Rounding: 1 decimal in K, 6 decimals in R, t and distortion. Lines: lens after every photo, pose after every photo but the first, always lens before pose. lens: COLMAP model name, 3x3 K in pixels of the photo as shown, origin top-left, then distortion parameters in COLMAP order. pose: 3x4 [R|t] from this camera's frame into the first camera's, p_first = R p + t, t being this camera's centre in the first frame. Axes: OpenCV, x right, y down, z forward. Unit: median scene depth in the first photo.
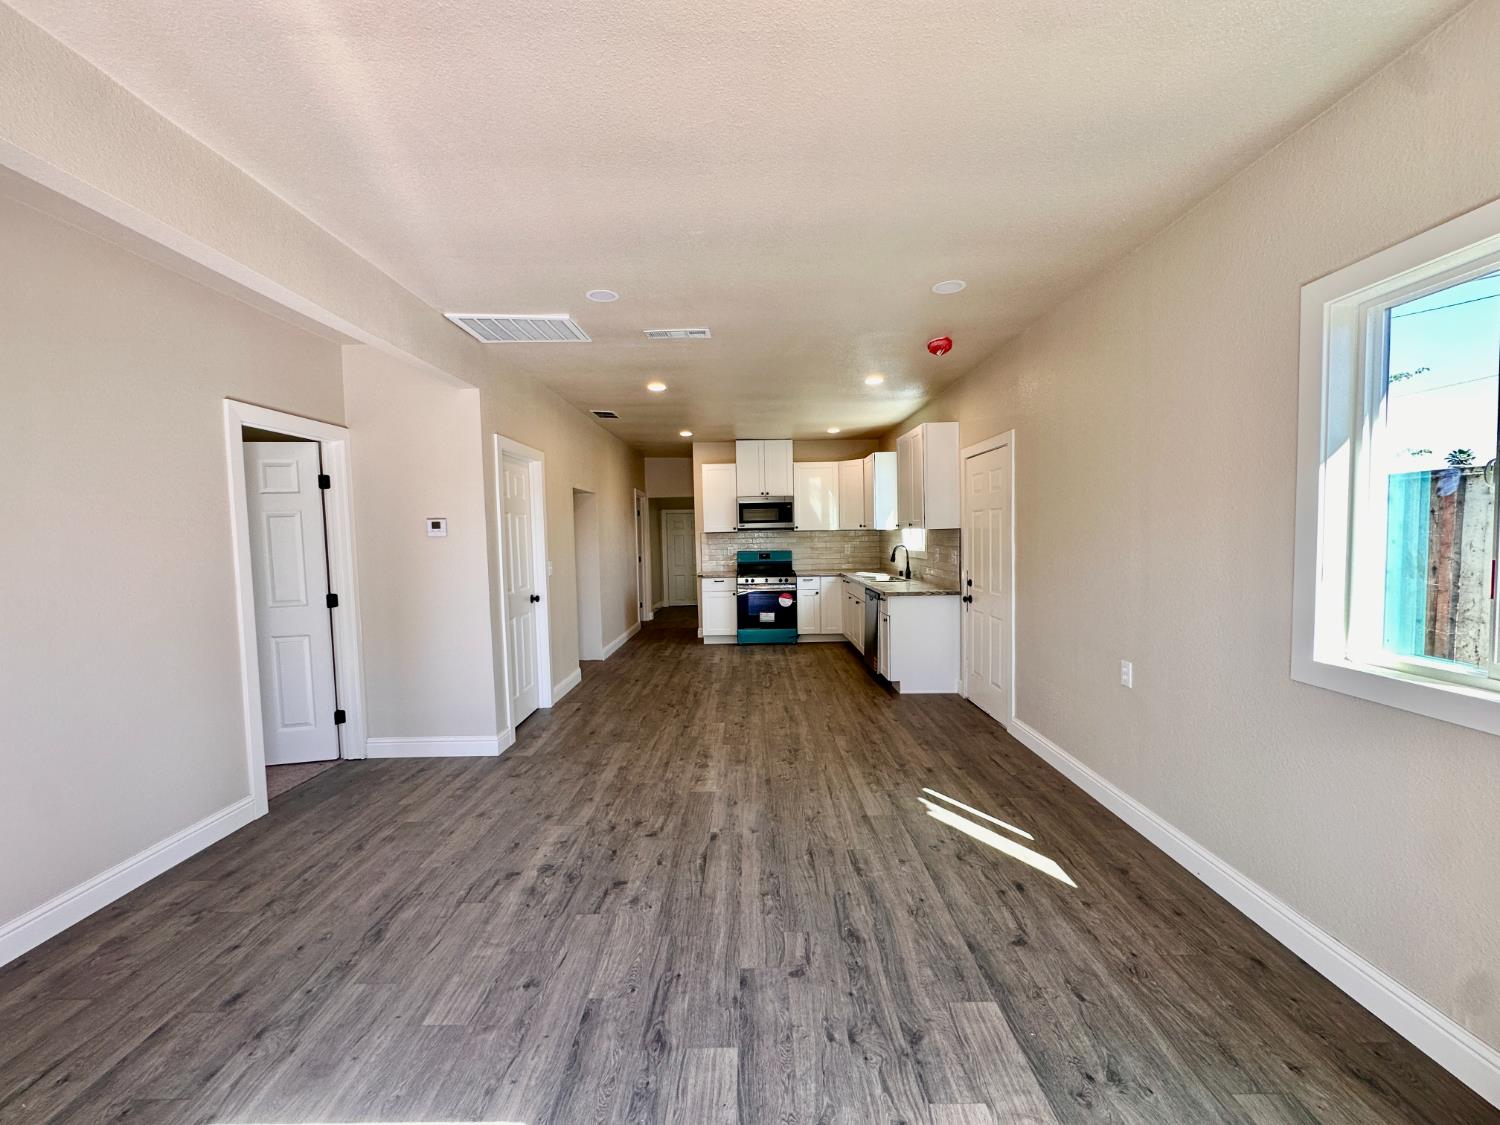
lens RADIAL K [[600.8, 0, 743.0], [0, 600.8, 567.7], [0, 0, 1]] dist [-0.005906, 0.000720]
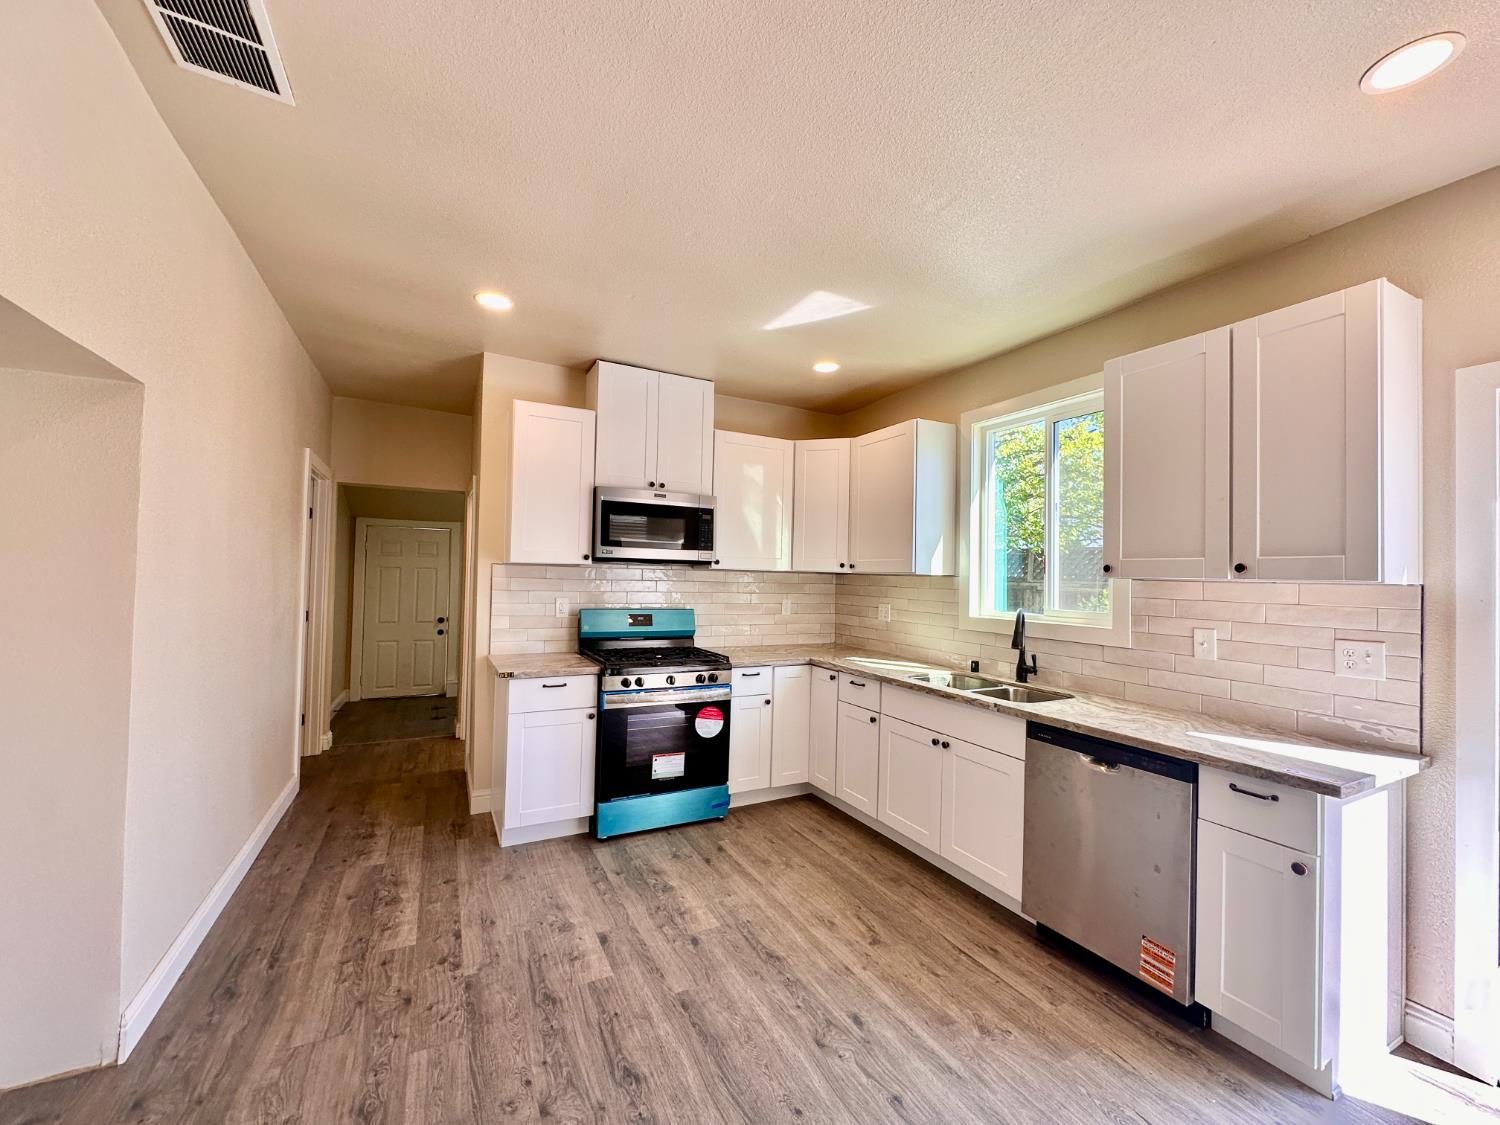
lens RADIAL K [[600.8, 0, 746.9], [0, 600.8, 564.4], [0, 0, 1]] dist [-0.005906, 0.000720]
pose [[0.884951, 0.047265, 0.463279, -0.114609], [-0.013324, 0.996998, -0.076267, -0.029018], [-0.465494, 0.061320, 0.882924, 0.571483]]
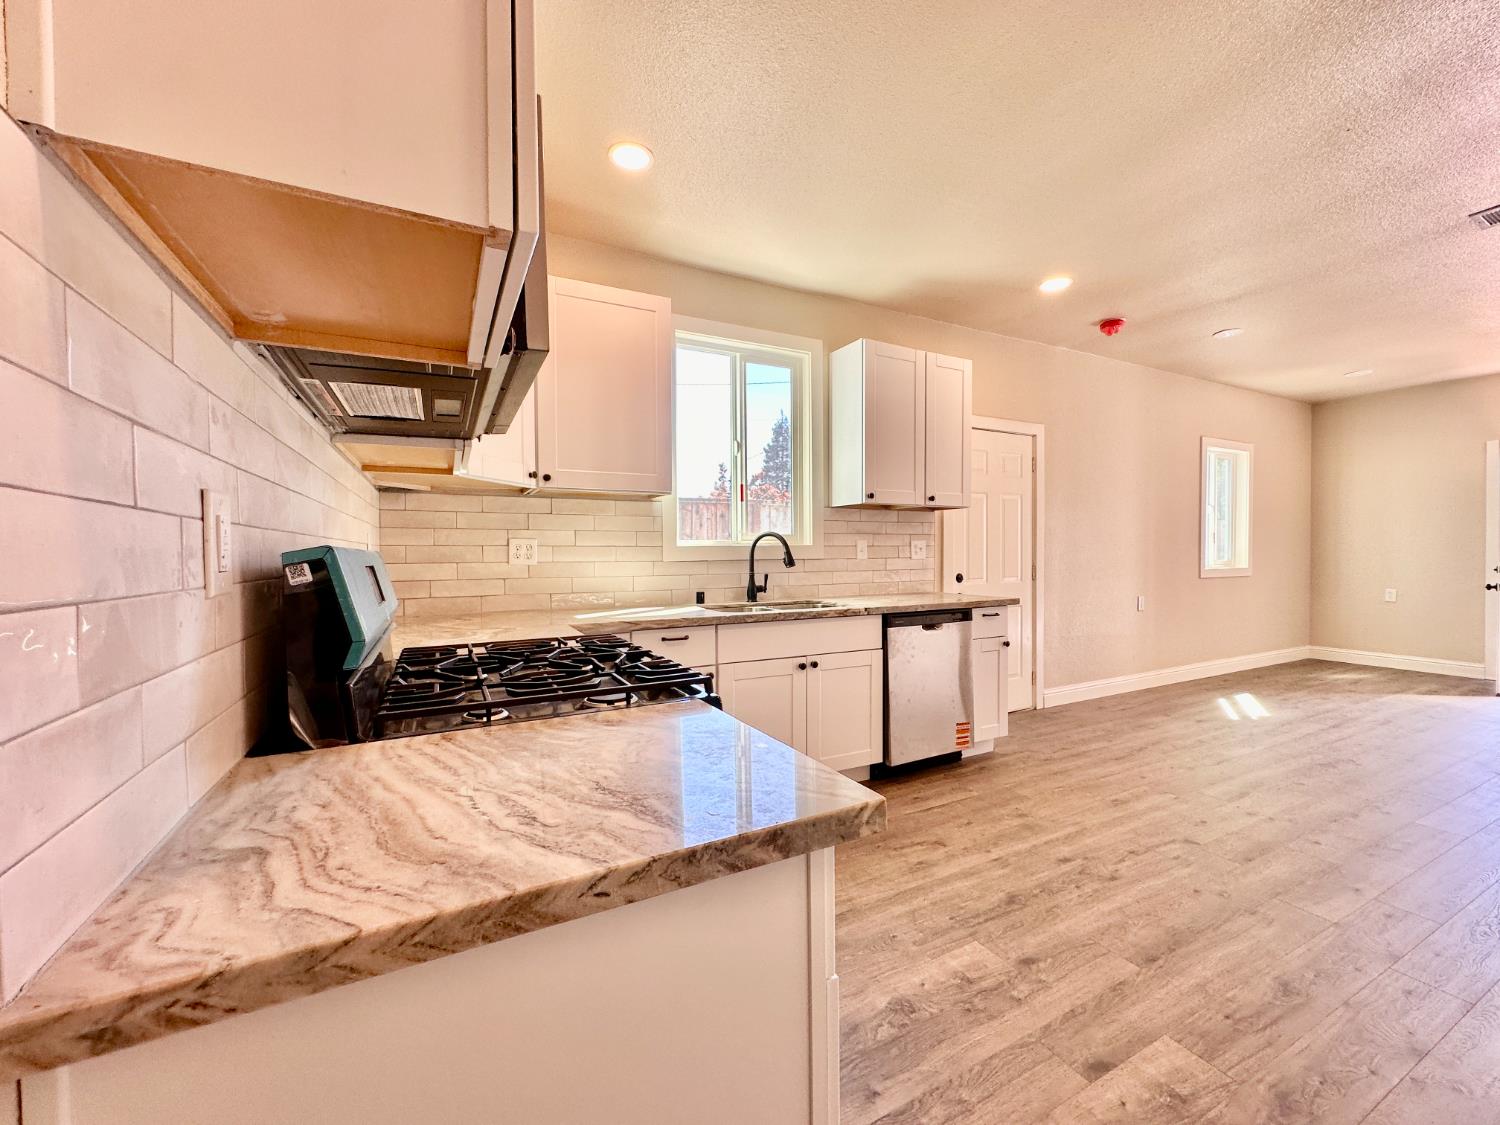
lens RADIAL K [[600.8, 0, 749.5], [0, 600.8, 563.6], [0, 0, 1]] dist [-0.005906, 0.000720]
pose [[-0.462113, 0.004887, 0.886808, -0.138663], [0.066423, 0.997367, 0.029116, -0.023436], [-0.884330, 0.072360, -0.461221, 1.032743]]
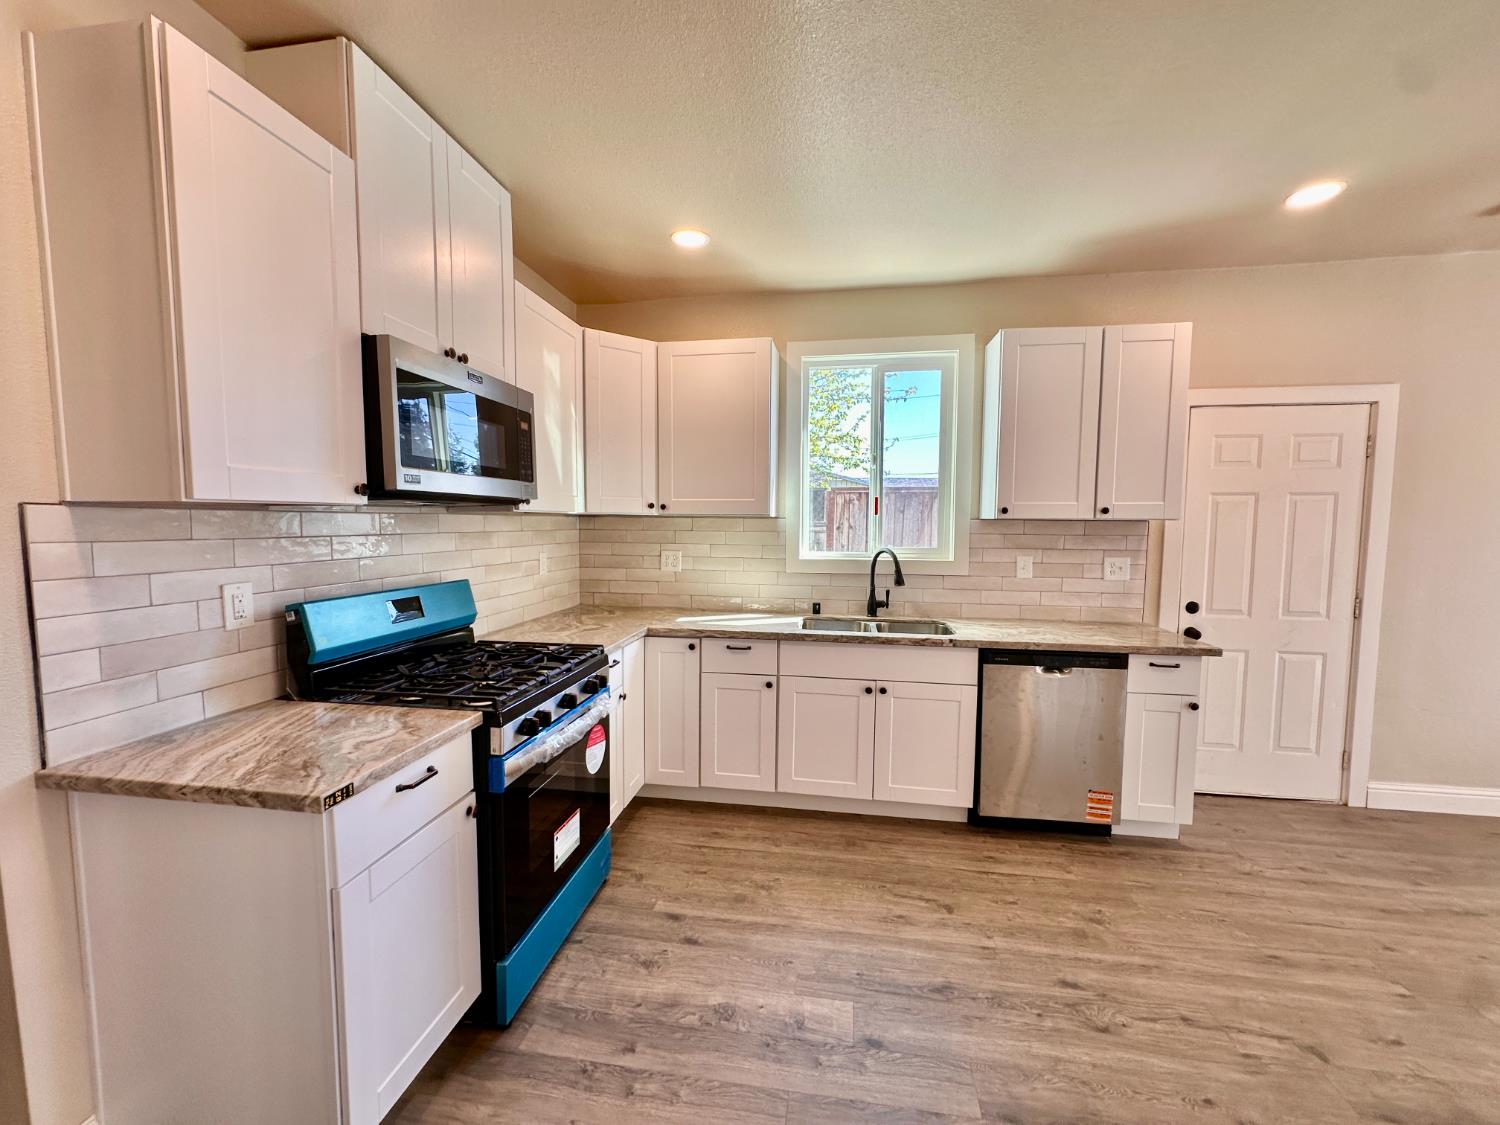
lens RADIAL K [[600.8, 0, 748.4], [0, 600.8, 563.1], [0, 0, 1]] dist [-0.005906, 0.000720]
pose [[0.155482, -0.050483, 0.986548, -0.195650], [0.047199, 0.997932, 0.043627, -0.044307], [-0.986710, 0.039781, 0.157543, 0.857839]]
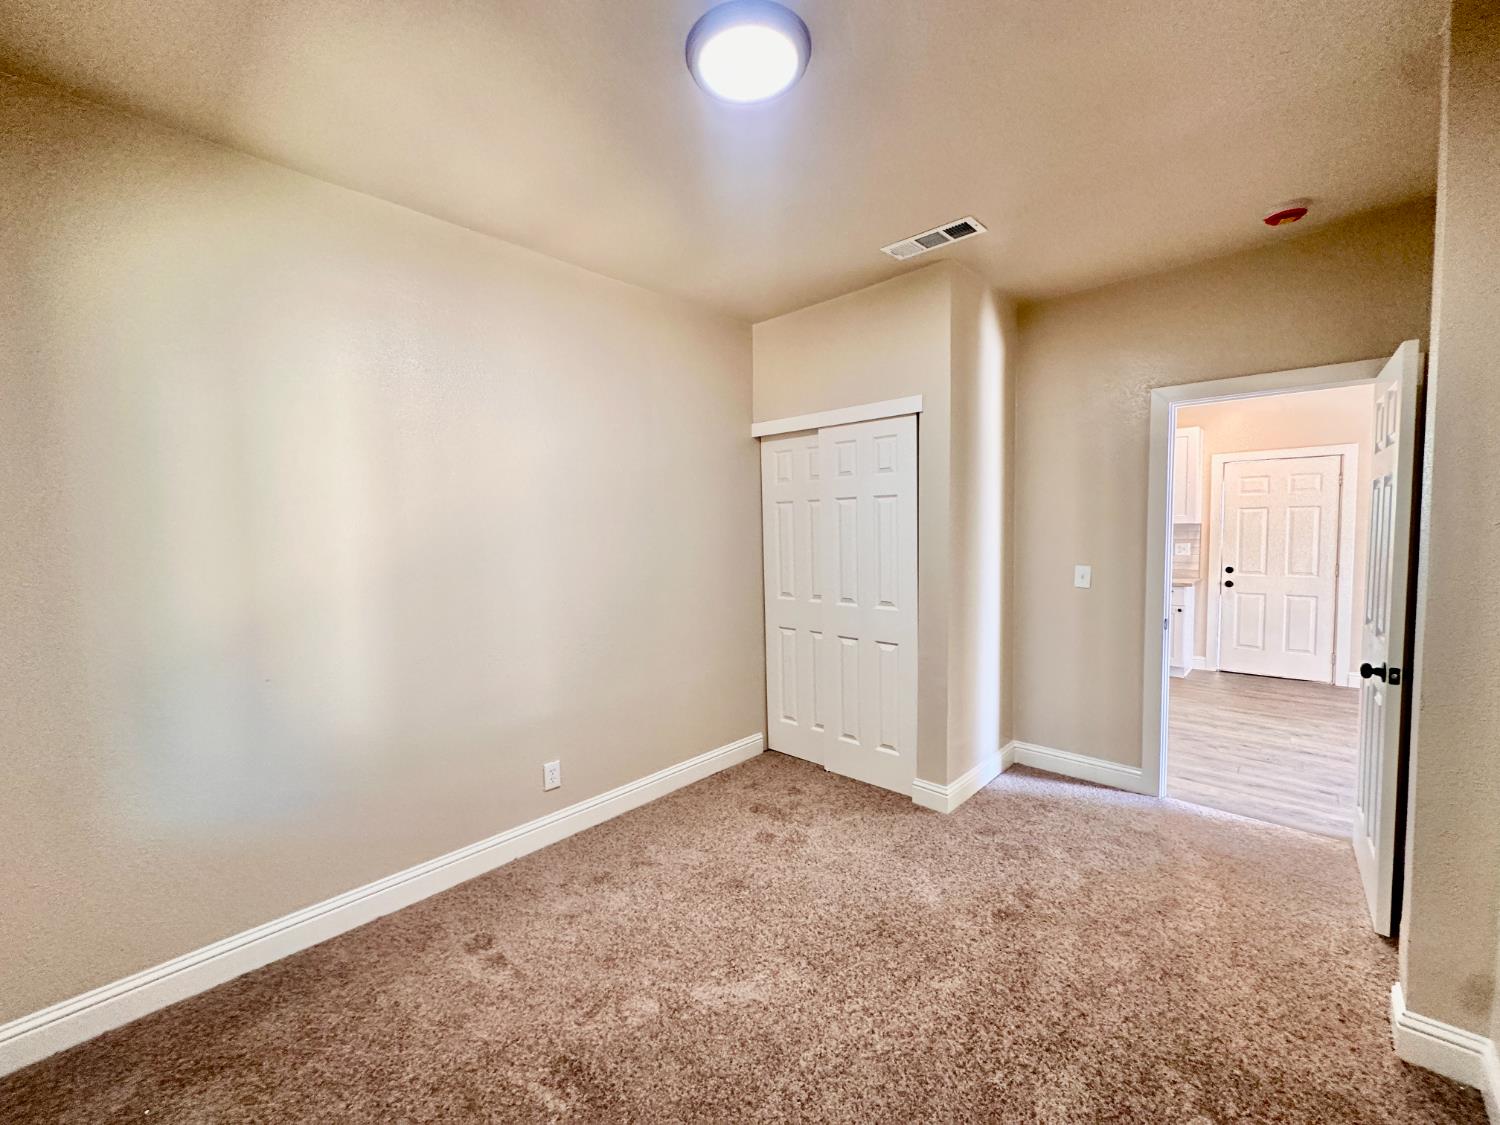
lens RADIAL K [[600.8, 0, 750.7], [0, 600.8, 565.6], [0, 0, 1]] dist [-0.005906, 0.000720]
pose [[0.675638, -0.034386, 0.736431, -0.694790], [0.042307, 0.999074, 0.007835, -0.019699], [-0.736019, 0.025863, 0.676467, 0.566805]]
